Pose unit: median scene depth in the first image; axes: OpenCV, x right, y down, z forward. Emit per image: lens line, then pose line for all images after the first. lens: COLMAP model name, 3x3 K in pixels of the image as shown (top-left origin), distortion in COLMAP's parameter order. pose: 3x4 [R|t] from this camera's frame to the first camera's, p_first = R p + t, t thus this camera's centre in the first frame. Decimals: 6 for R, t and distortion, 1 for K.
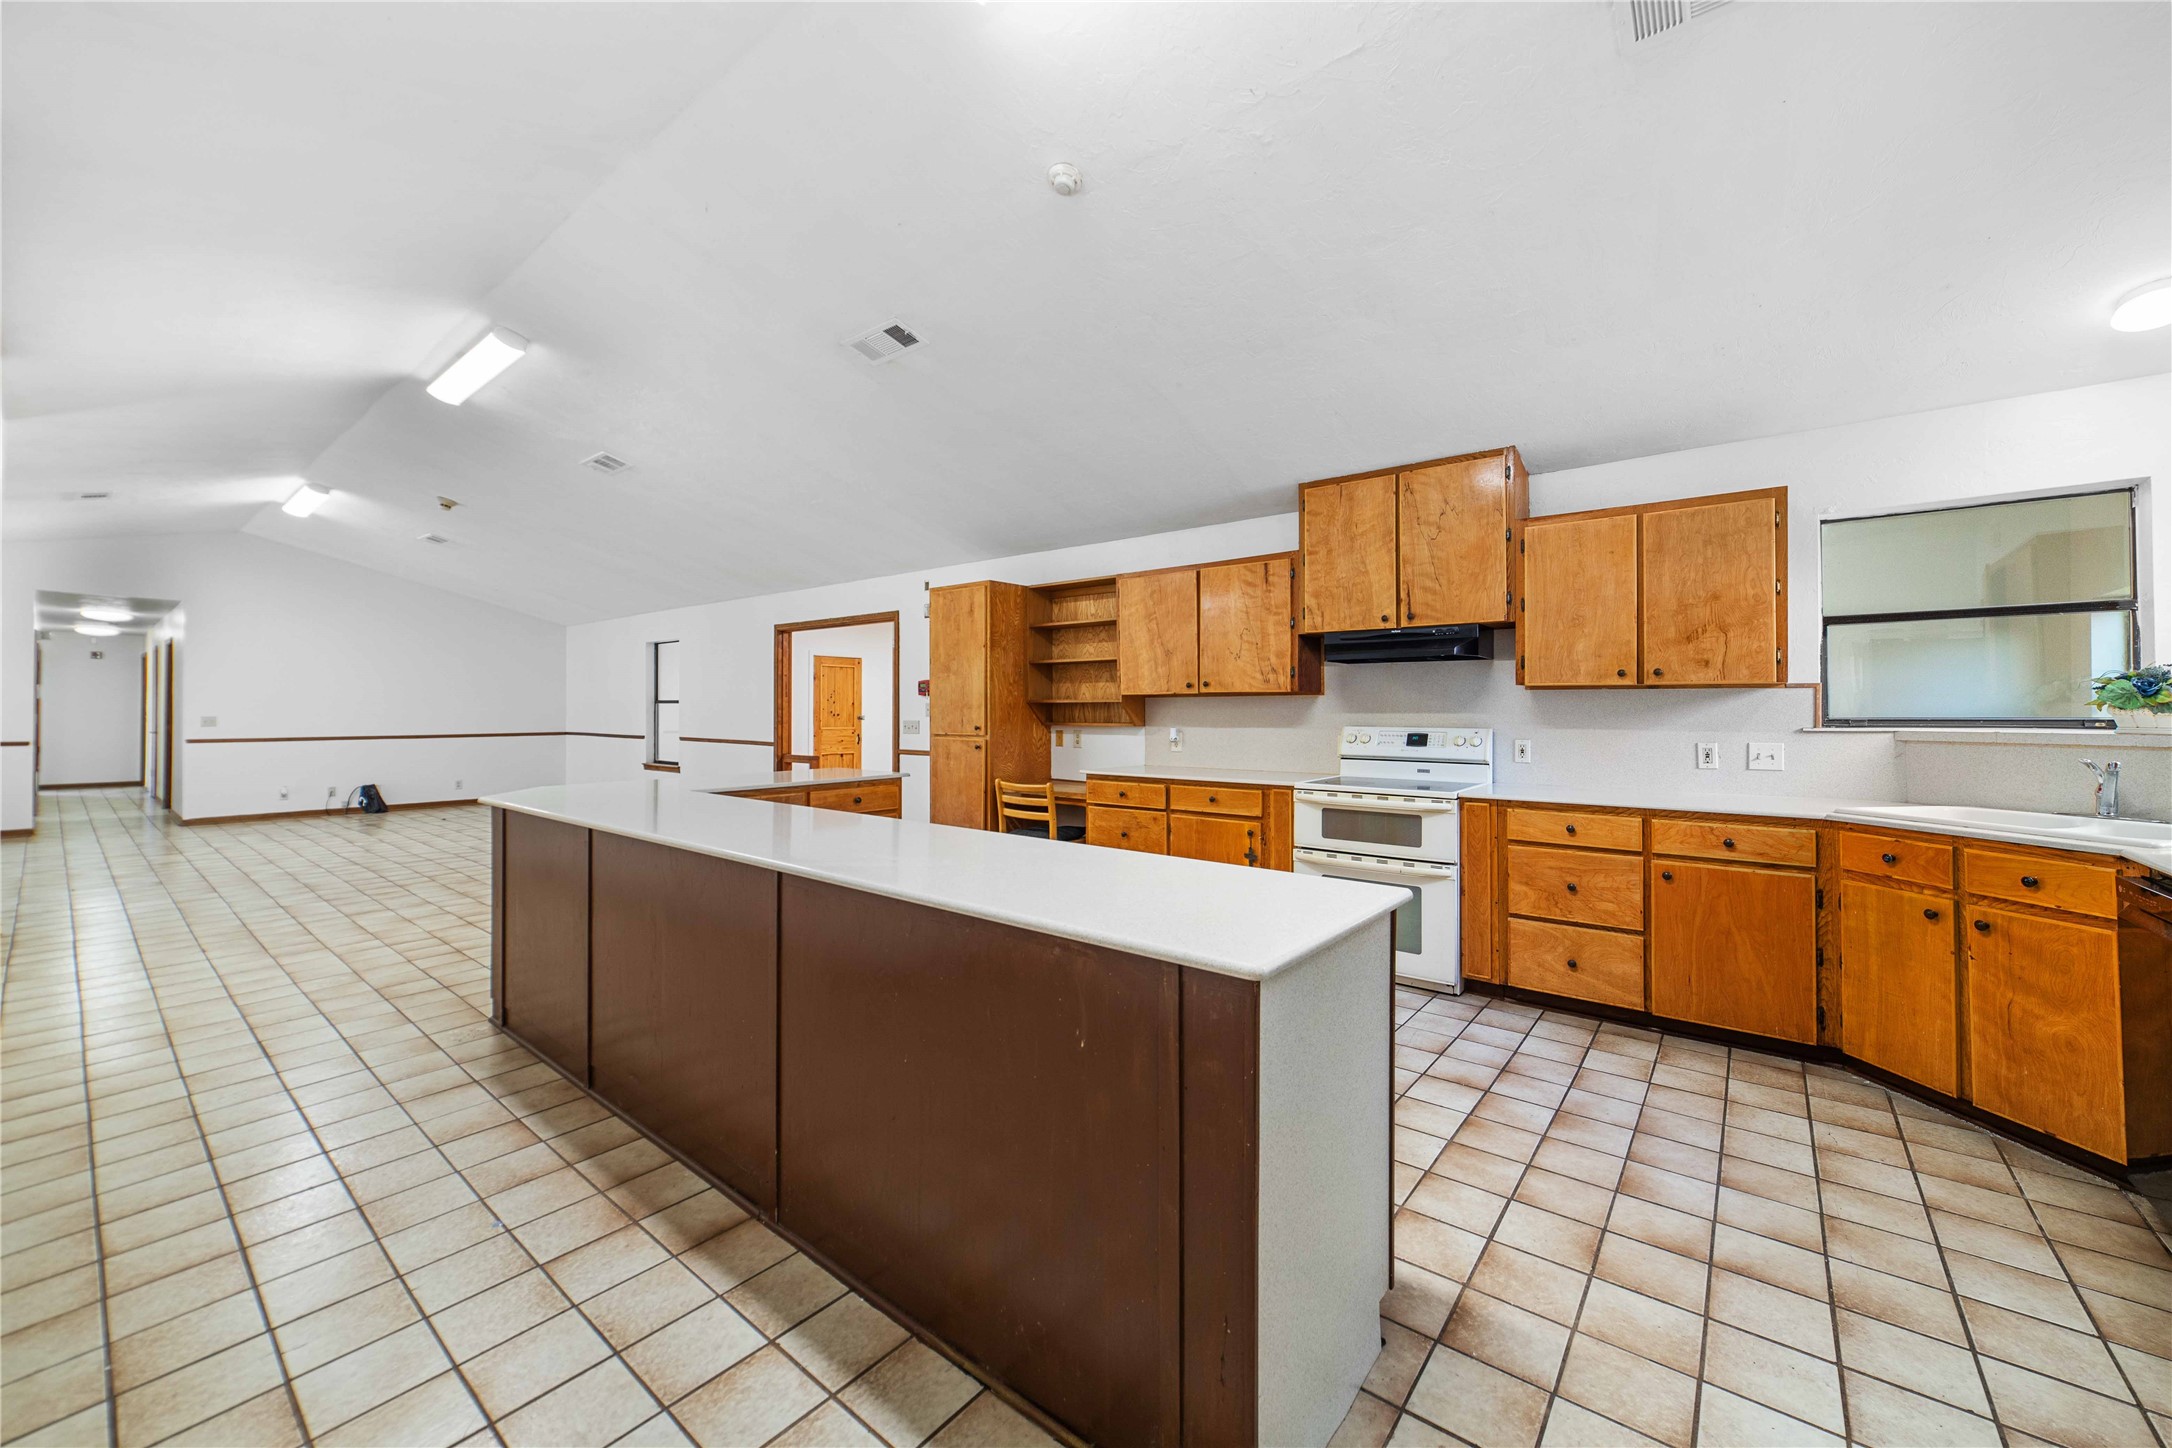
lens RADIAL K [[822.4, 0, 1102.0], [0, 822.4, 701.6], [0, 0, 1]] dist [-0.005937, 0.002052]
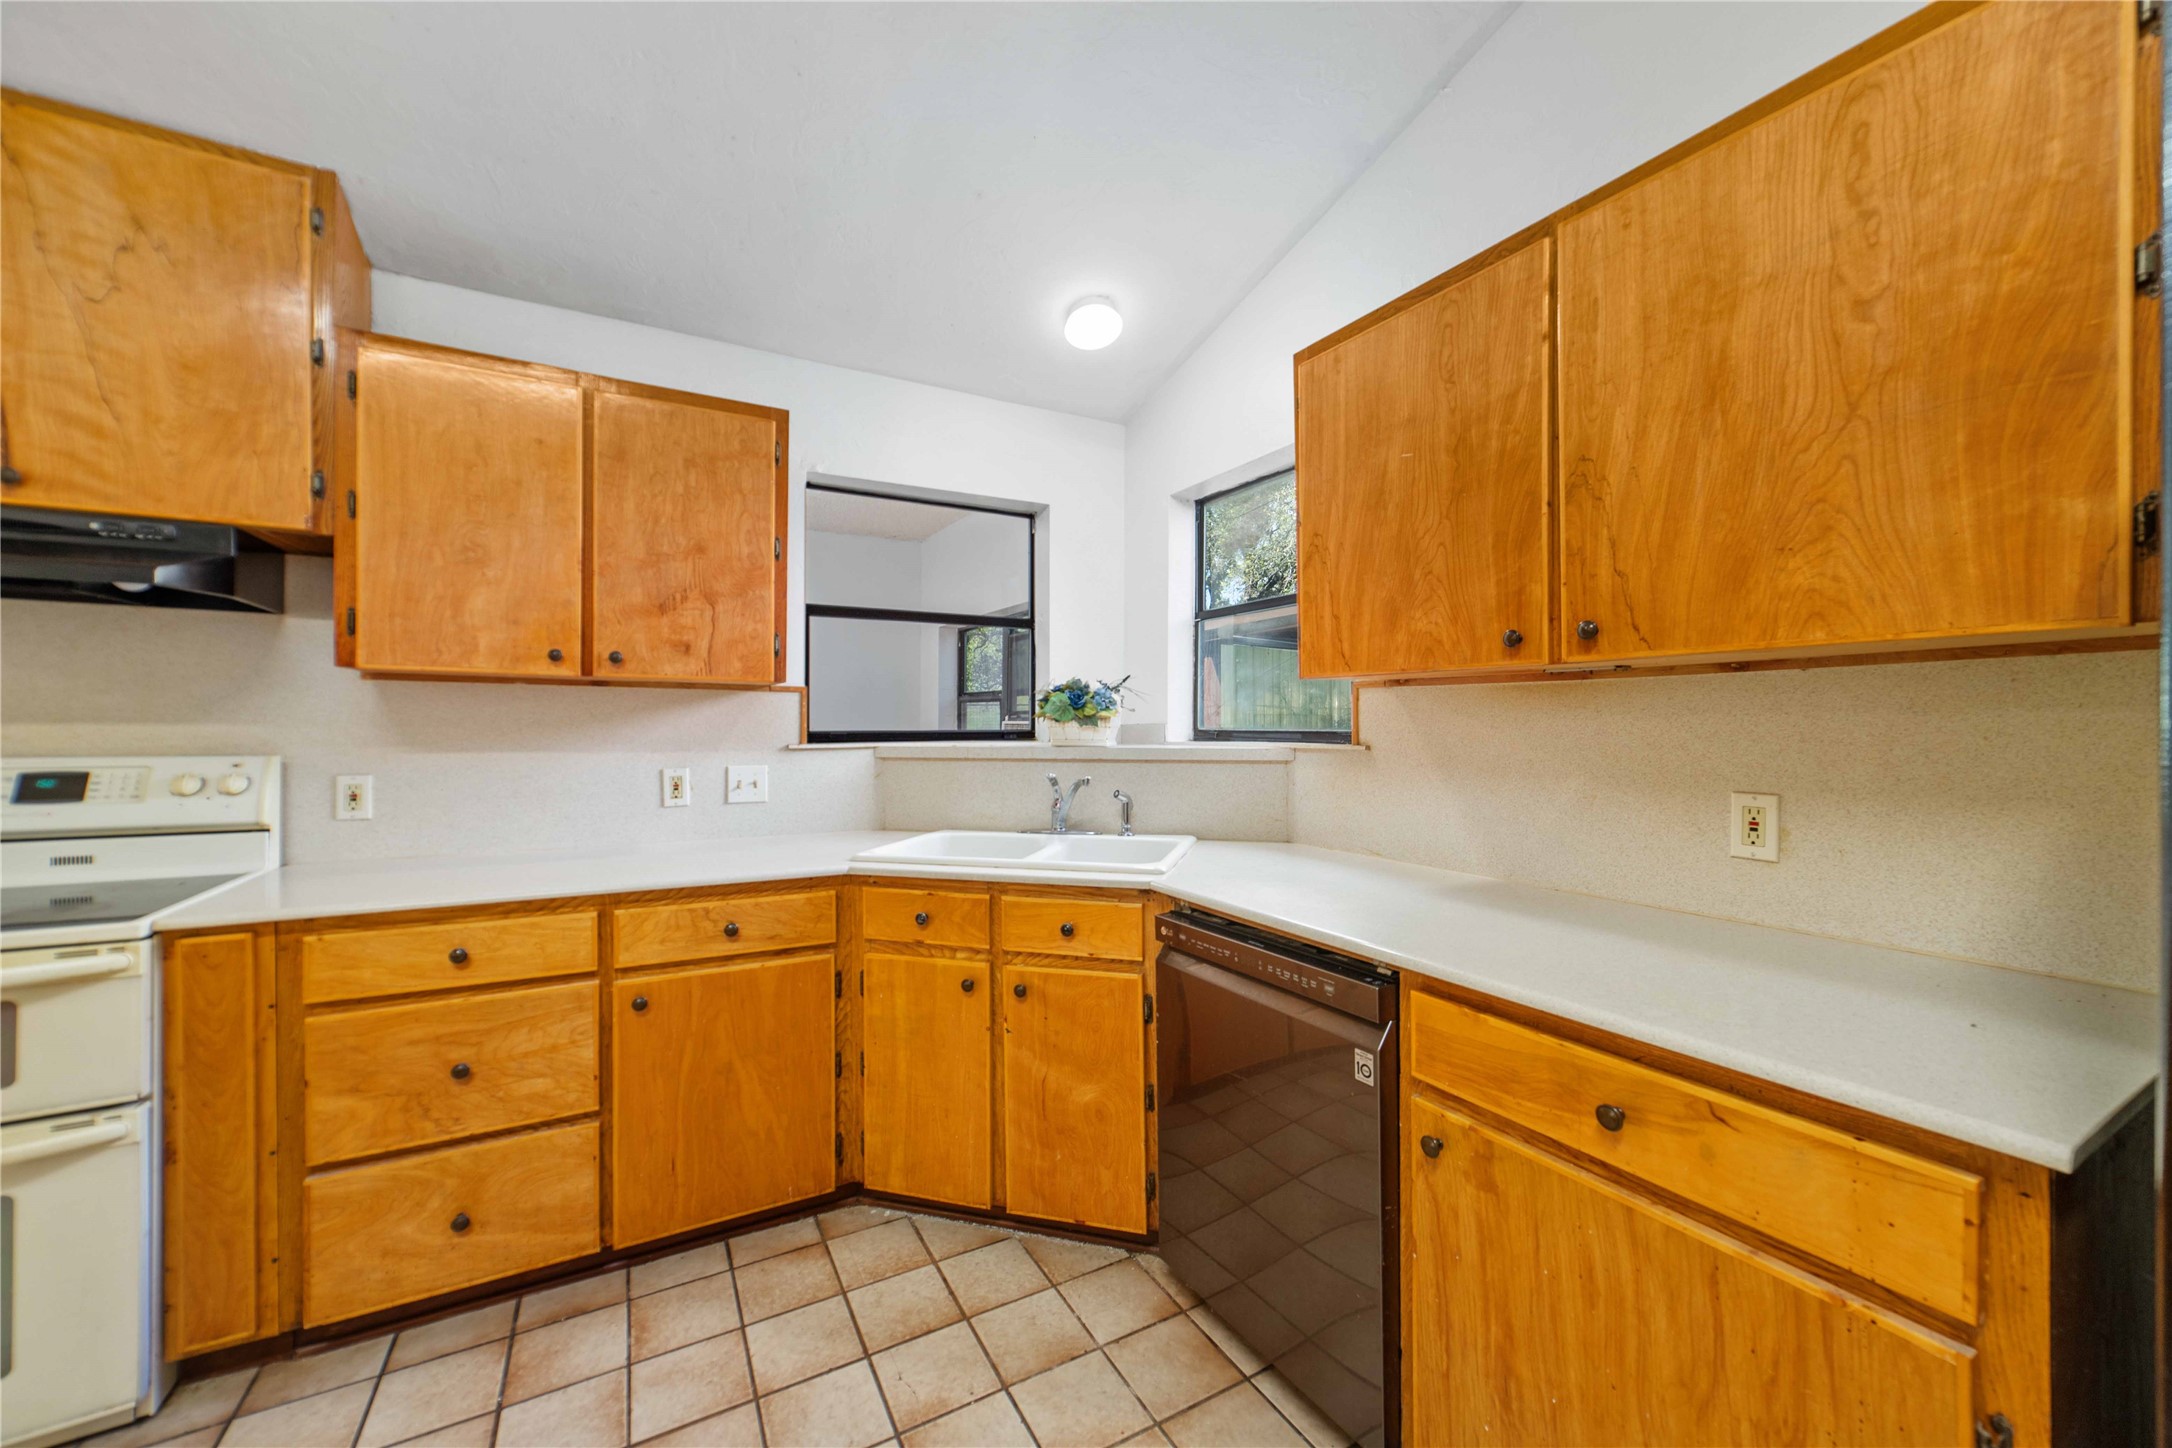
lens RADIAL K [[822.4, 0, 1086.4], [0, 822.4, 730.4], [0, 0, 1]] dist [-0.005937, 0.002052]
pose [[0.378446, -0.005056, 0.925610, 0.241390], [-0.015440, 0.999811, 0.011774, 0.005479], [-0.925495, -0.018747, 0.378296, 0.436843]]
